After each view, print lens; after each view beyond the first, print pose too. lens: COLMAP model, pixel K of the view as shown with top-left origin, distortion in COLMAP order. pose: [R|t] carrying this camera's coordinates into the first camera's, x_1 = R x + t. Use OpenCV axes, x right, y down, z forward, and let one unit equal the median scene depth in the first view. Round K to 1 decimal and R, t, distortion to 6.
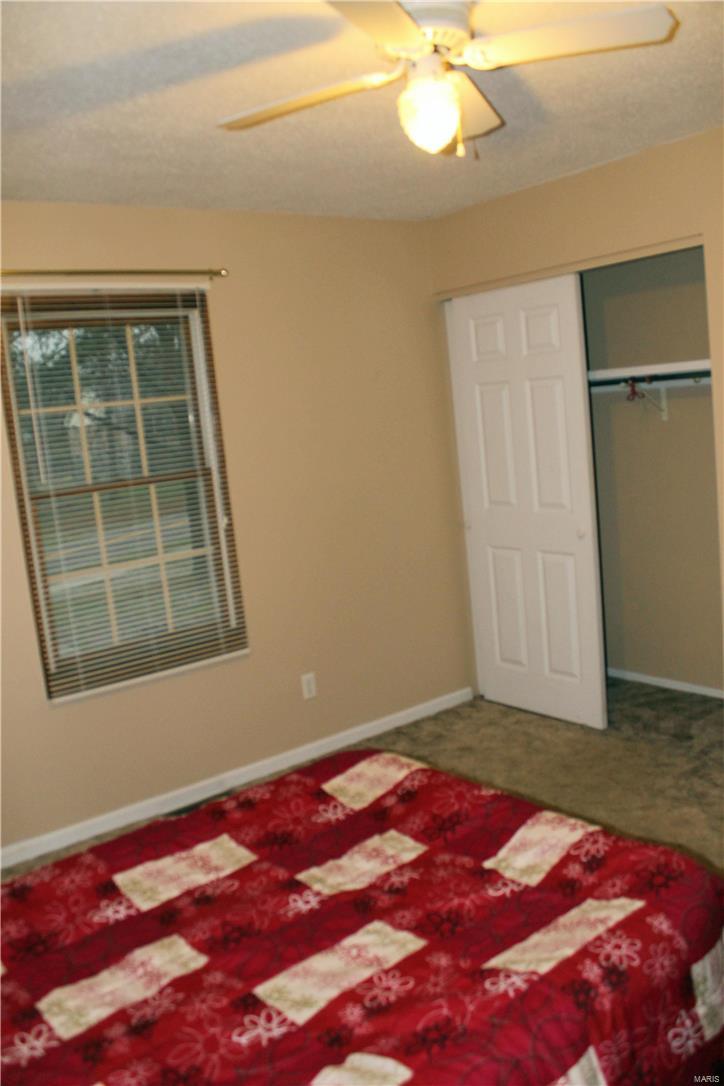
lens RADIAL K [[916.0, 0, 372.0], [0, 916.0, 531.9], [0, 0, 1]] dist [-0.159357, 0.139499]
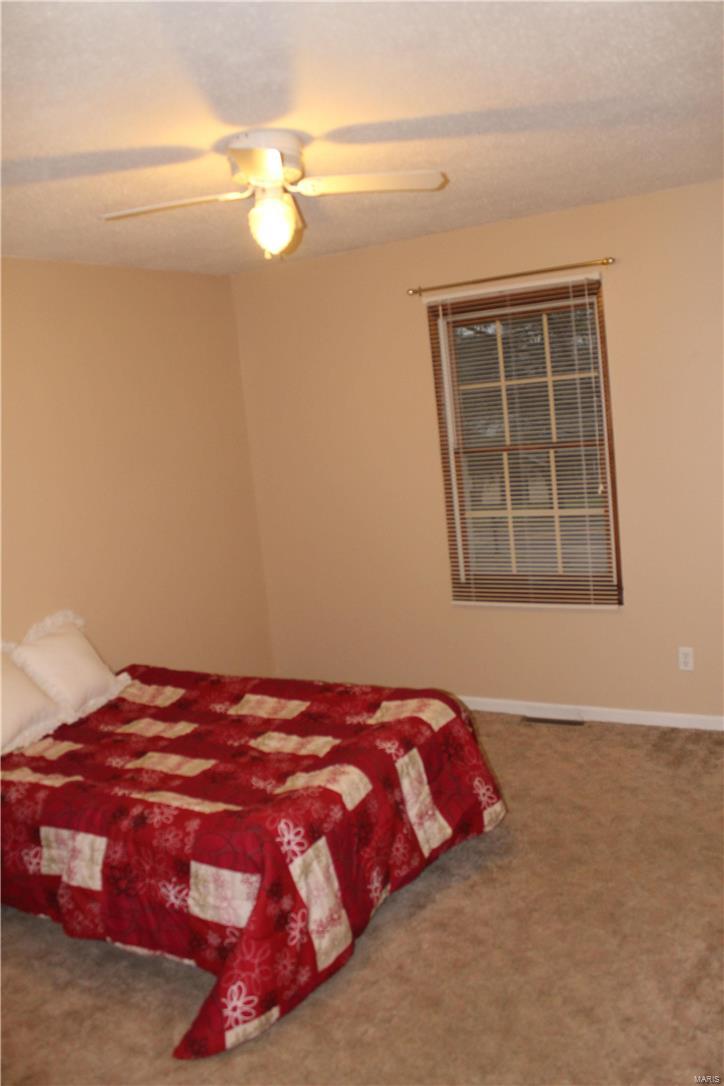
lens RADIAL K [[916.0, 0, 372.0], [0, 916.0, 531.9], [0, 0, 1]] dist [-0.159357, 0.139499]
pose [[0.369303, 0.185153, -0.910678, 0.869890], [-0.065513, 0.982700, 0.173230, -0.153759], [0.926997, -0.004313, 0.375044, 0.375307]]
